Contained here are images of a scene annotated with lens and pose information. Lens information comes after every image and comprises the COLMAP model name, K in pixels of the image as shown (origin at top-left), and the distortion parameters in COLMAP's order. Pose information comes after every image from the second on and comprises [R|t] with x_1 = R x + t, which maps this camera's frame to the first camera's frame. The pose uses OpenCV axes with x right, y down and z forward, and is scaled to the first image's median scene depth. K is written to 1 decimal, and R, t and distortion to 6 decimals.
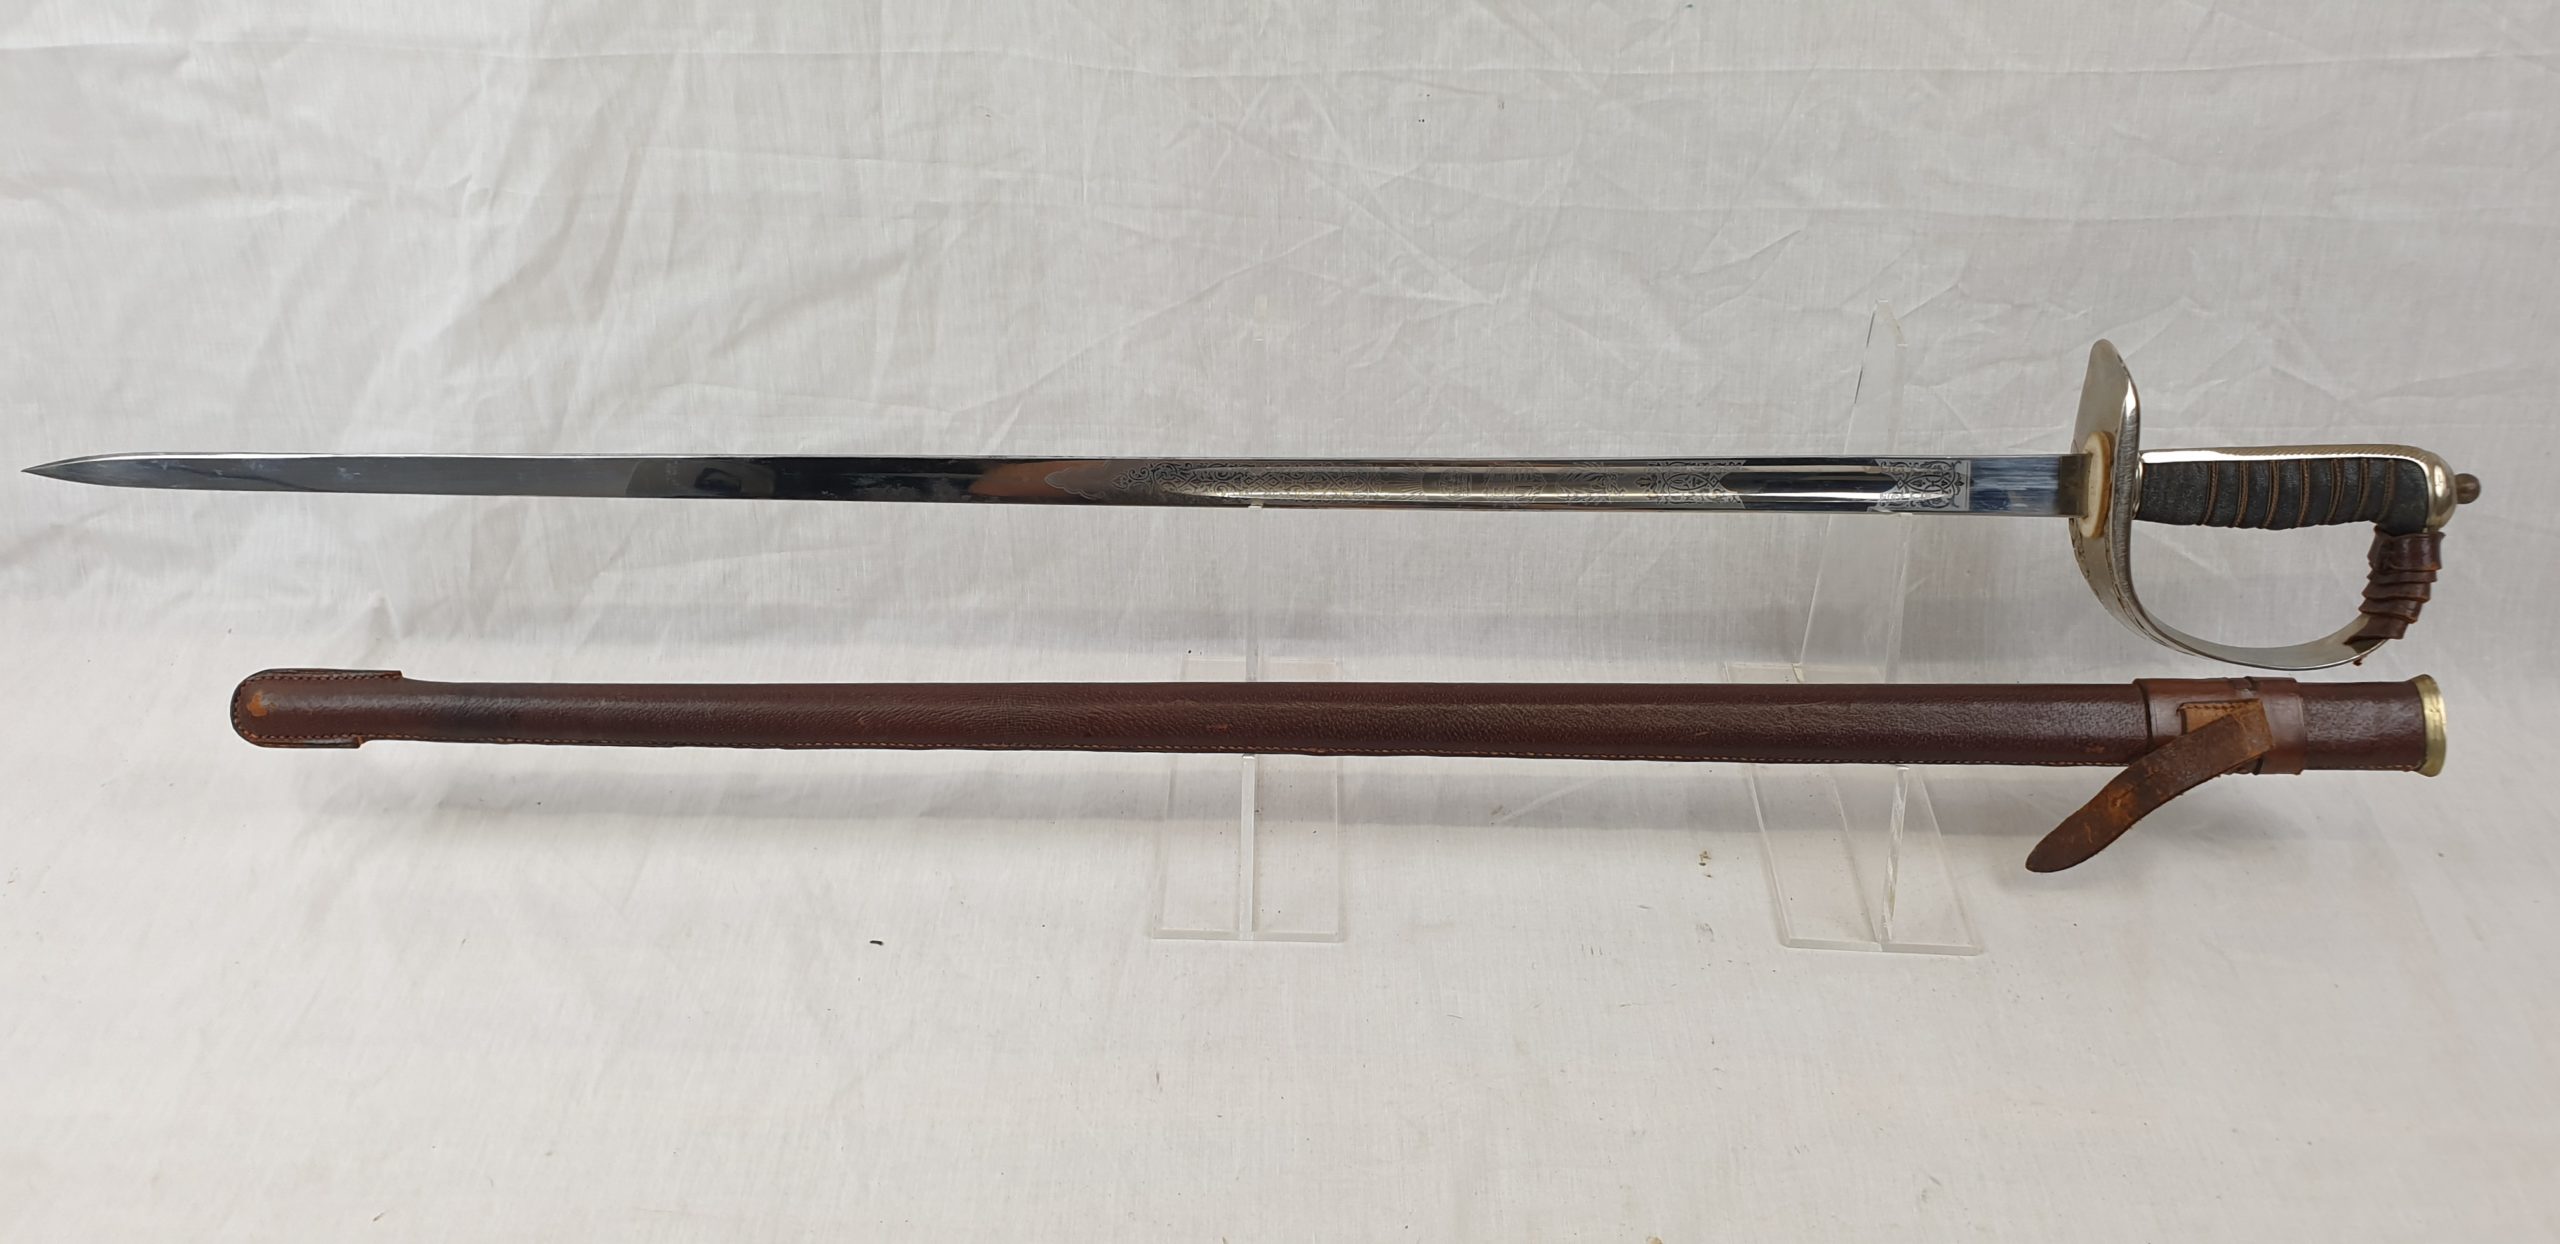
lens RADIAL K [[2012.6, 0, 1293.6], [0, 2012.6, 661.4], [0, 0, 1]] dist [0.017787, -0.040460]
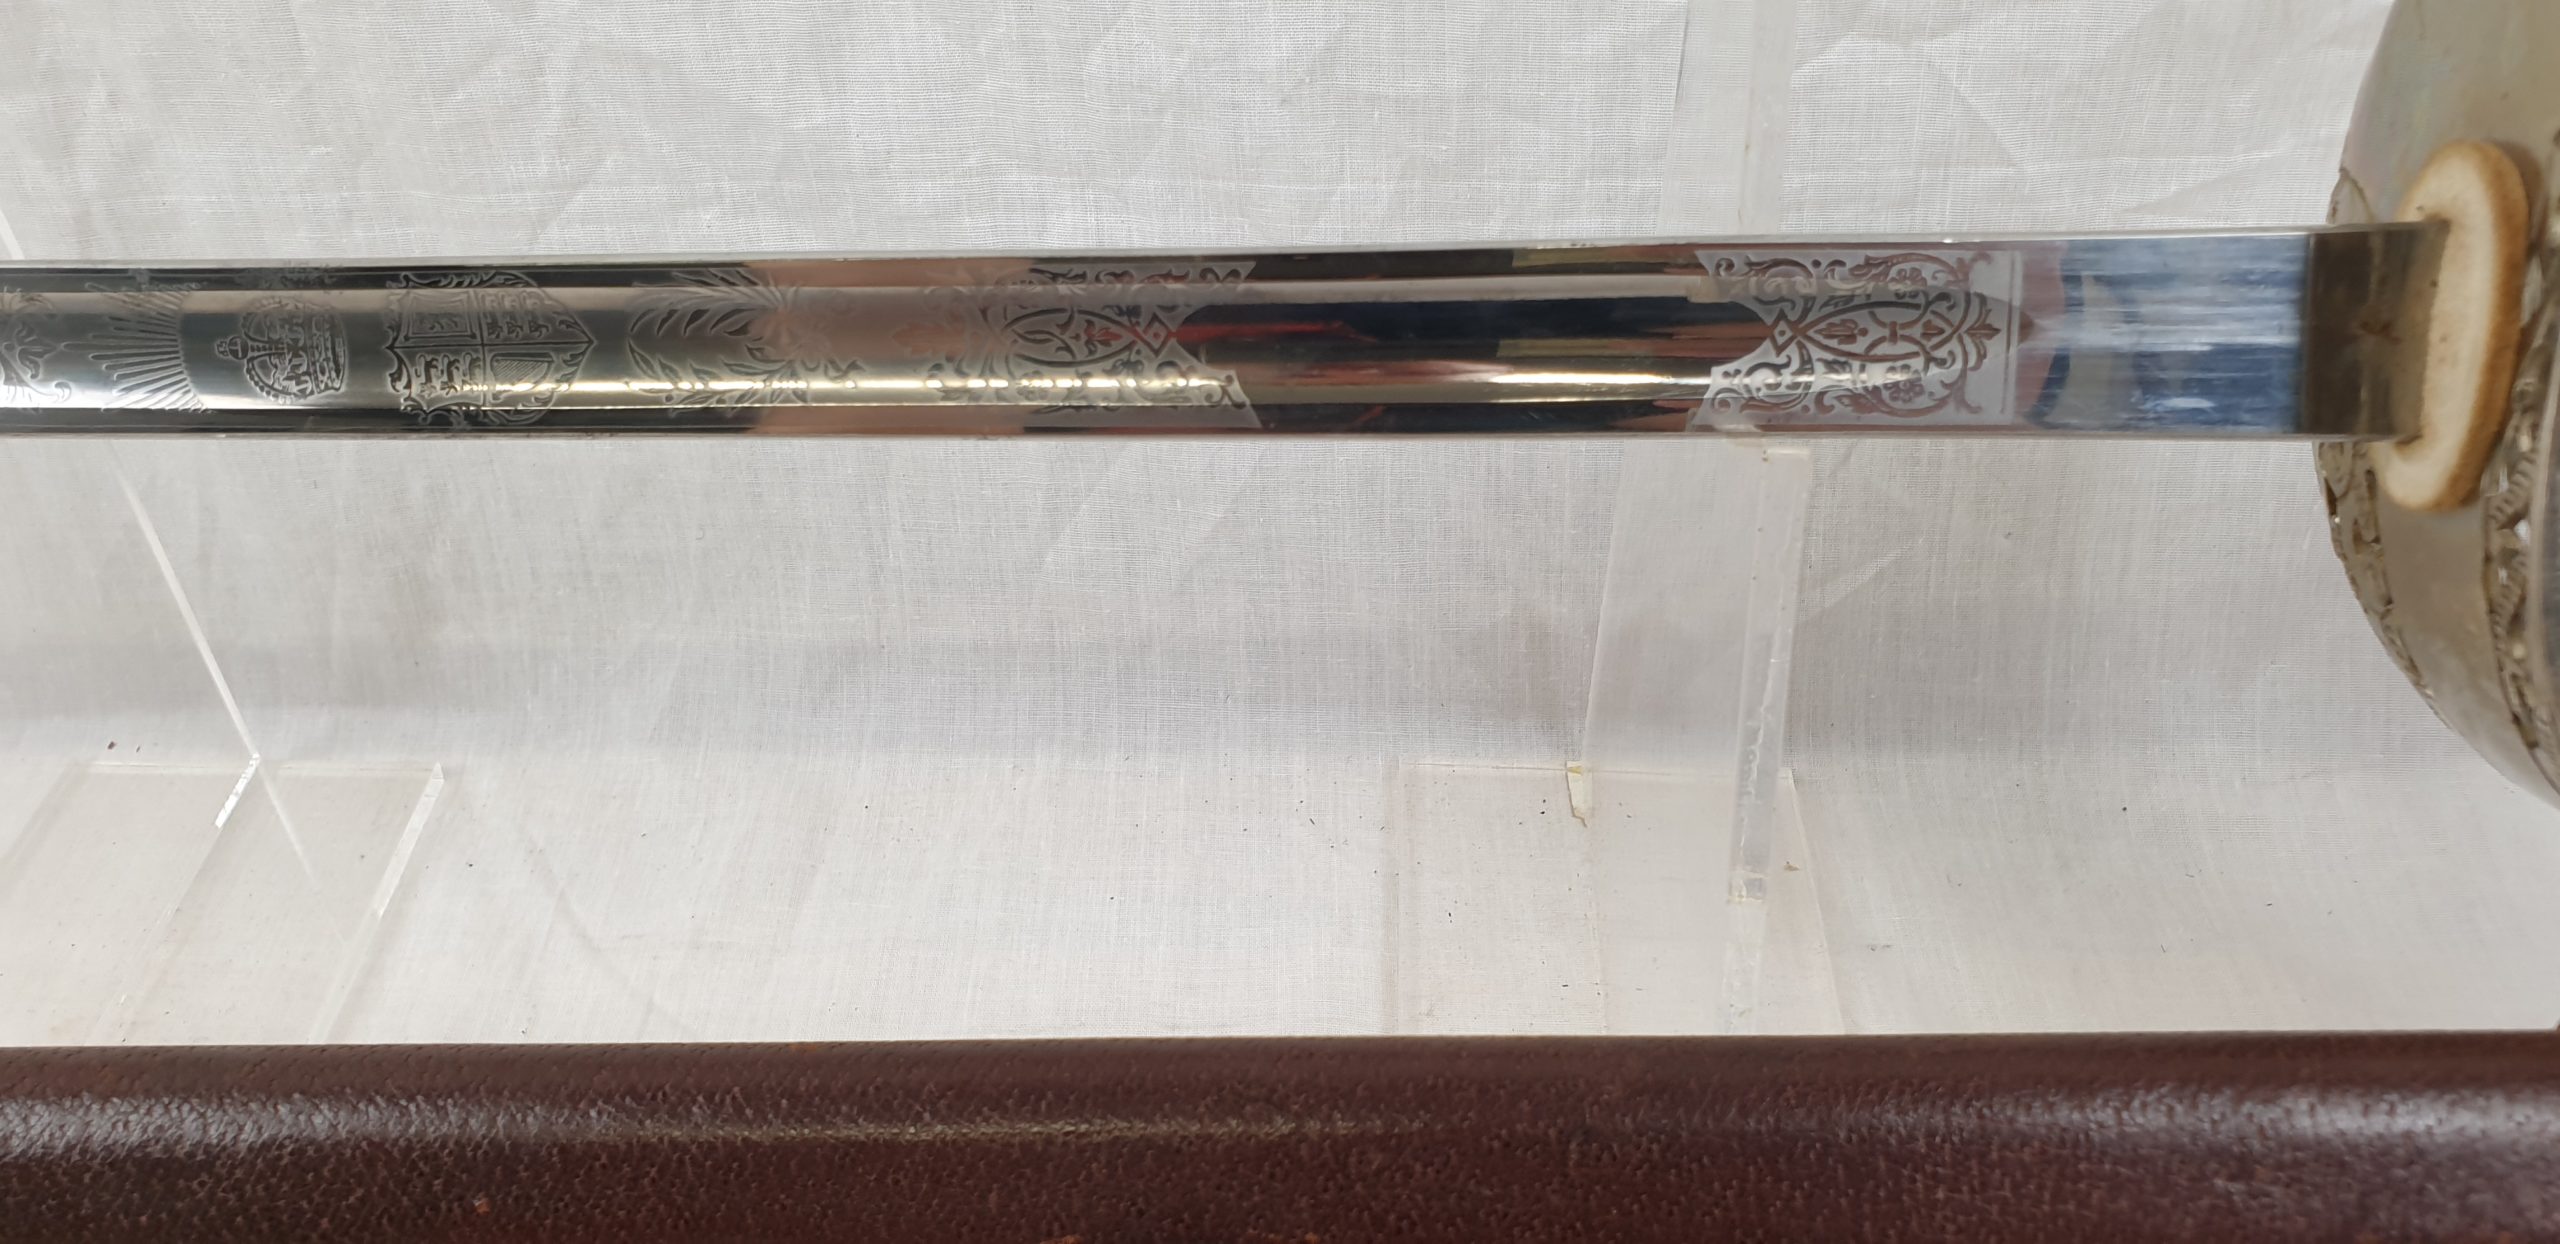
lens RADIAL K [[2012.6, 0, 1301.7], [0, 2012.6, 700.1], [0, 0, 1]] dist [0.017787, -0.040460]
pose [[0.999929, -0.009566, -0.007125, 0.210909], [0.010361, 0.992541, 0.121474, -0.065095], [0.005909, -0.121539, 0.992569, 0.637122]]
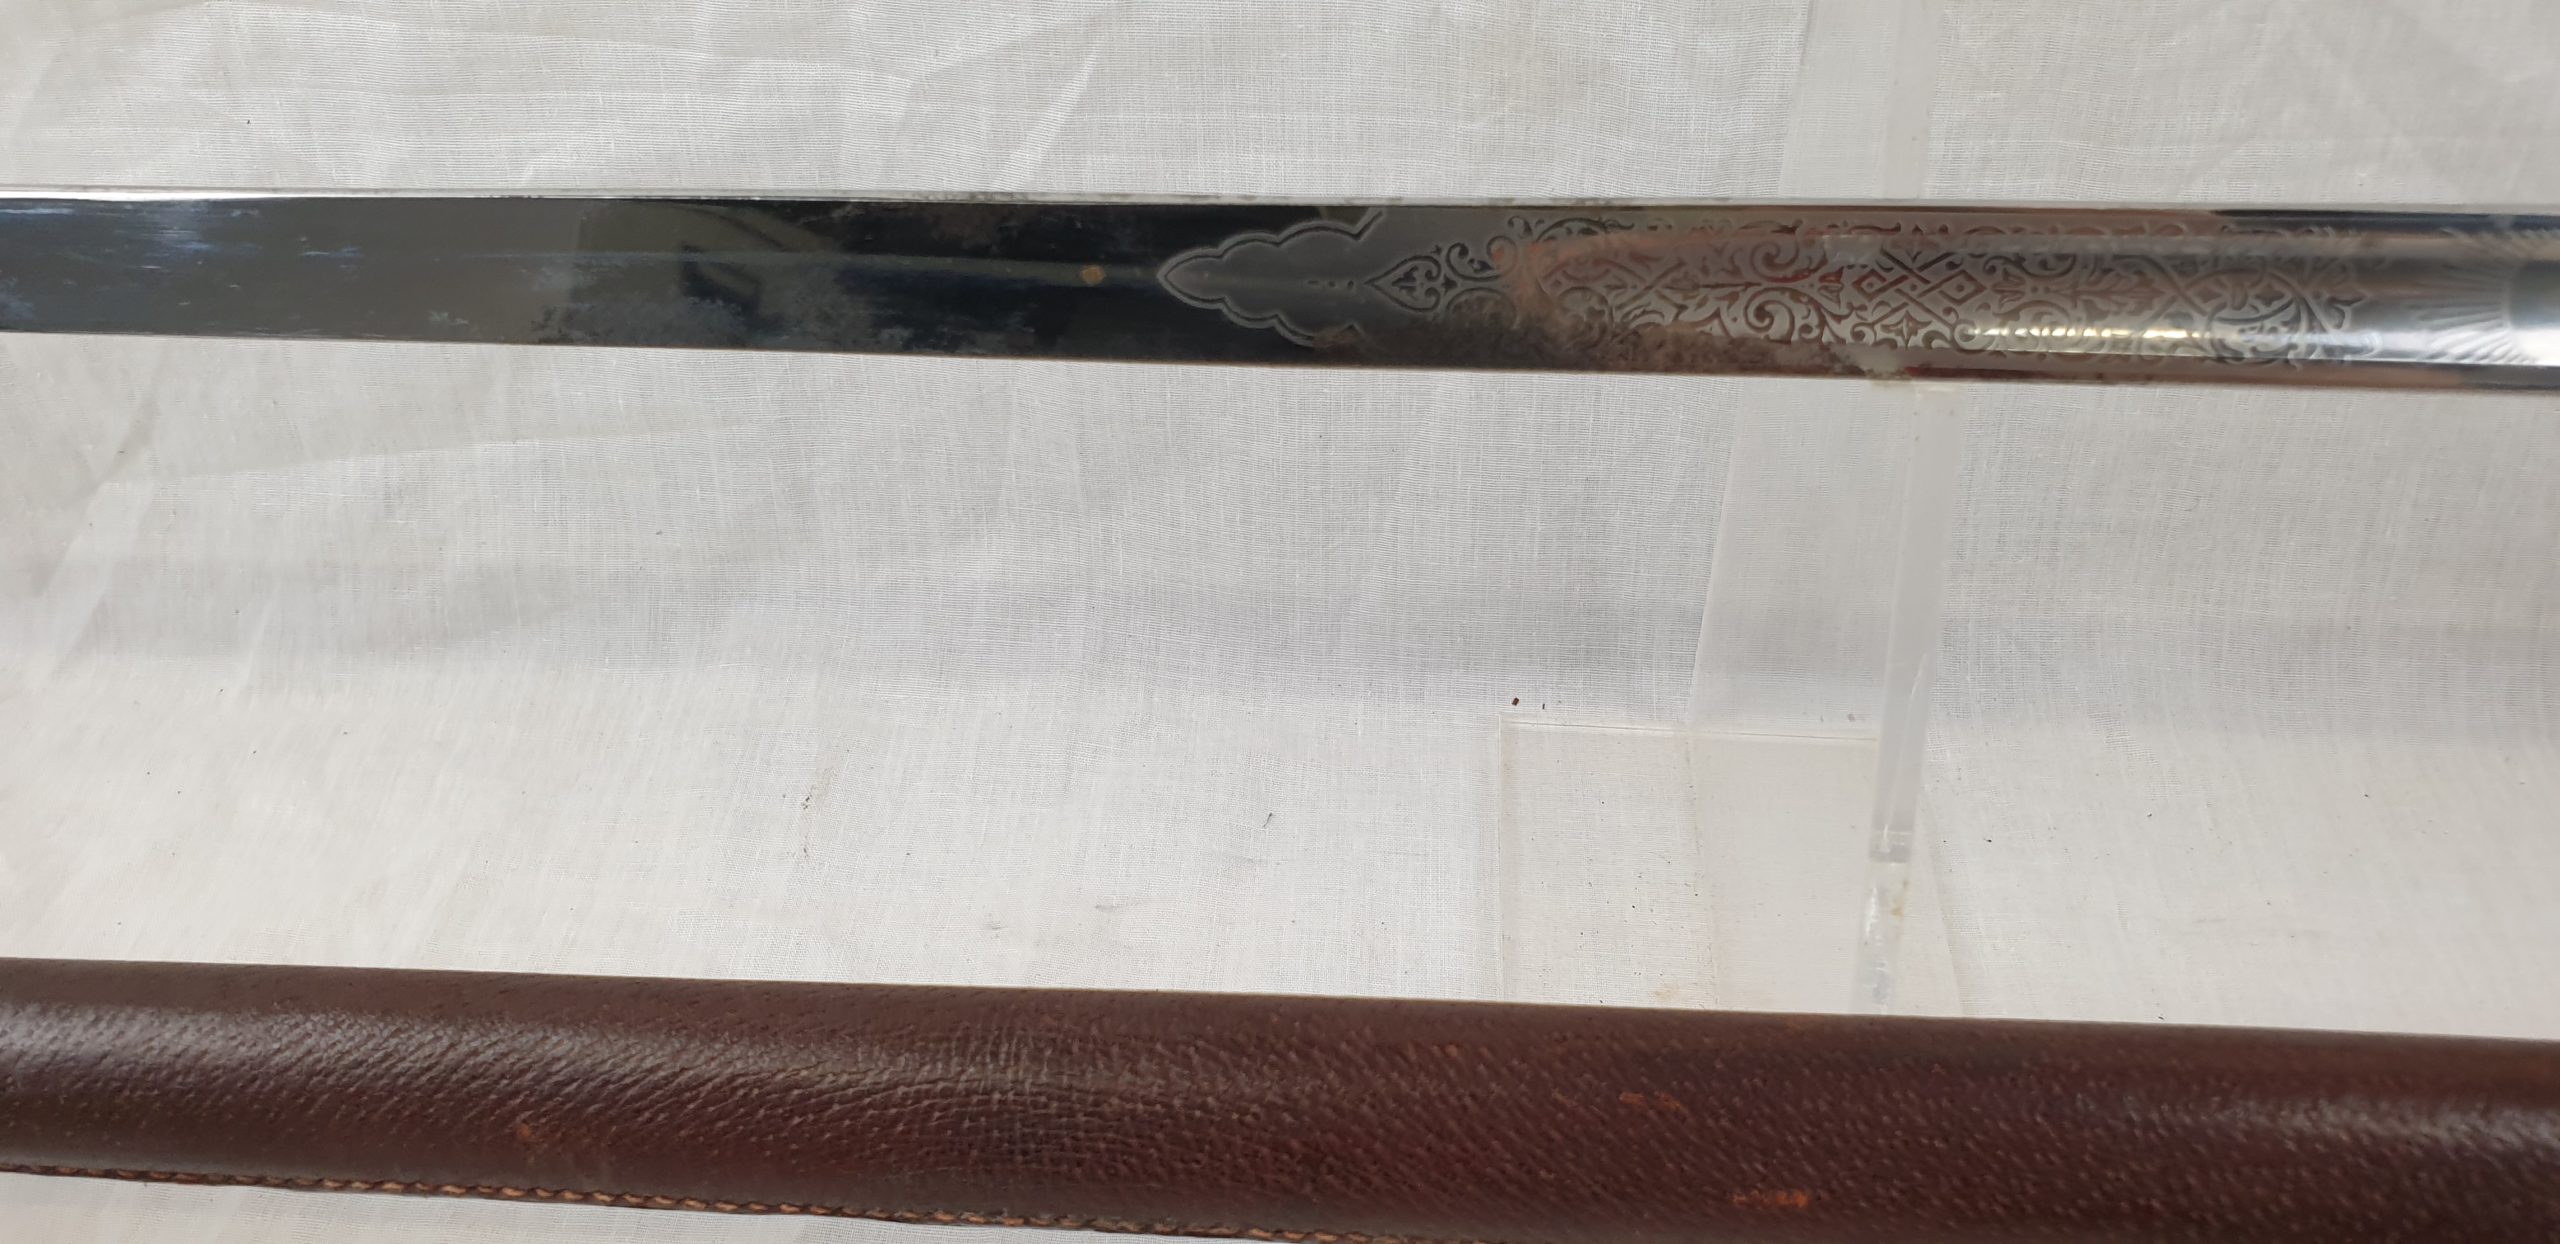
lens RADIAL K [[2012.6, 0, 1261.7], [0, 2012.6, 699.2], [0, 0, 1]] dist [0.017787, -0.040460]
pose [[0.997179, 0.023634, -0.071238, -0.079120], [-0.013952, 0.990955, 0.133467, -0.062303], [0.073748, -0.132096, 0.988490, 0.639790]]
